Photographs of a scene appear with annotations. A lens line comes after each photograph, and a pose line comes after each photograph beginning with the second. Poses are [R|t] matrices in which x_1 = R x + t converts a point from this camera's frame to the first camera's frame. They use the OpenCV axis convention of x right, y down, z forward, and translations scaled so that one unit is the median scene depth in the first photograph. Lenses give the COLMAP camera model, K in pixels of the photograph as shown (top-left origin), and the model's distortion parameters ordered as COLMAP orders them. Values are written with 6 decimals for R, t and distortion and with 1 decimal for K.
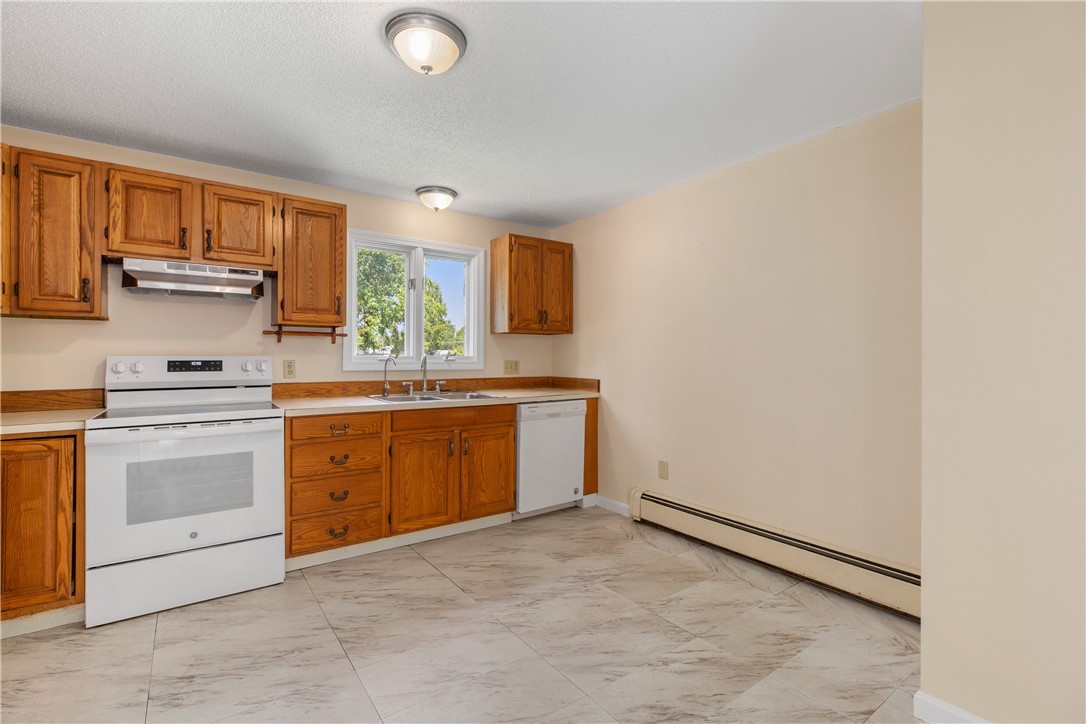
lens RADIAL K [[497.7, 0, 550.1], [0, 497.7, 357.4], [0, 0, 1]] dist [0.008107, -0.000990]
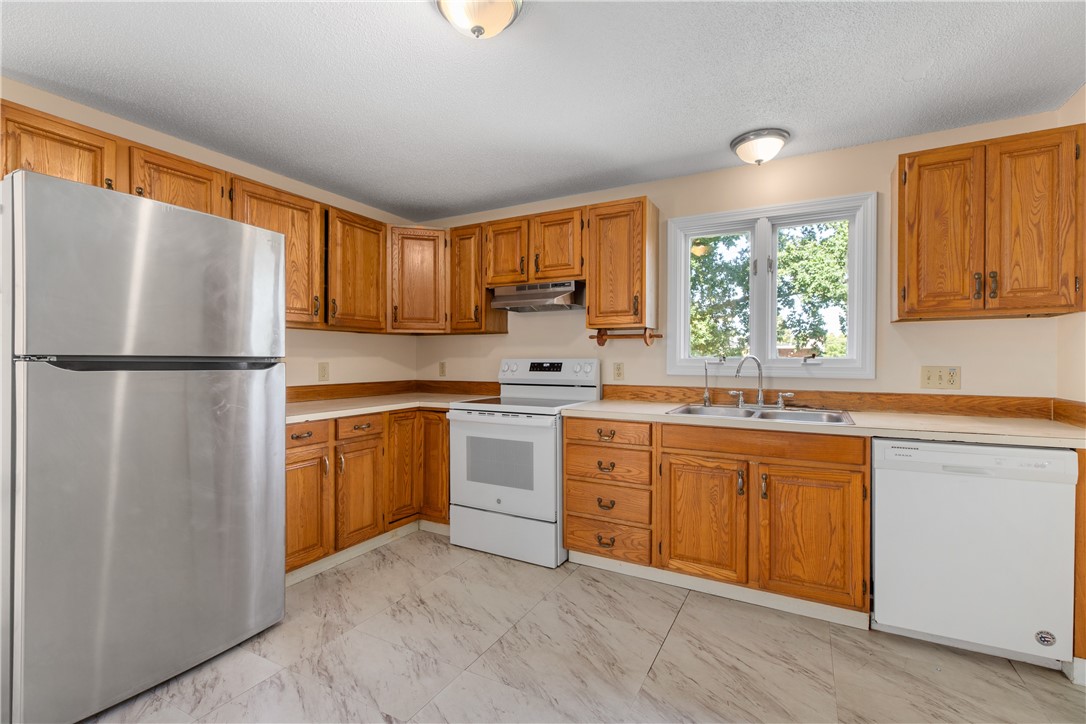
lens RADIAL K [[497.7, 0, 543.9], [0, 497.7, 362.1], [0, 0, 1]] dist [0.008107, -0.000990]
pose [[0.417037, 0.005073, -0.908875, 0.370062], [-0.001109, 0.999987, 0.005073, -0.000961], [0.908889, -0.001107, 0.417037, 0.455136]]
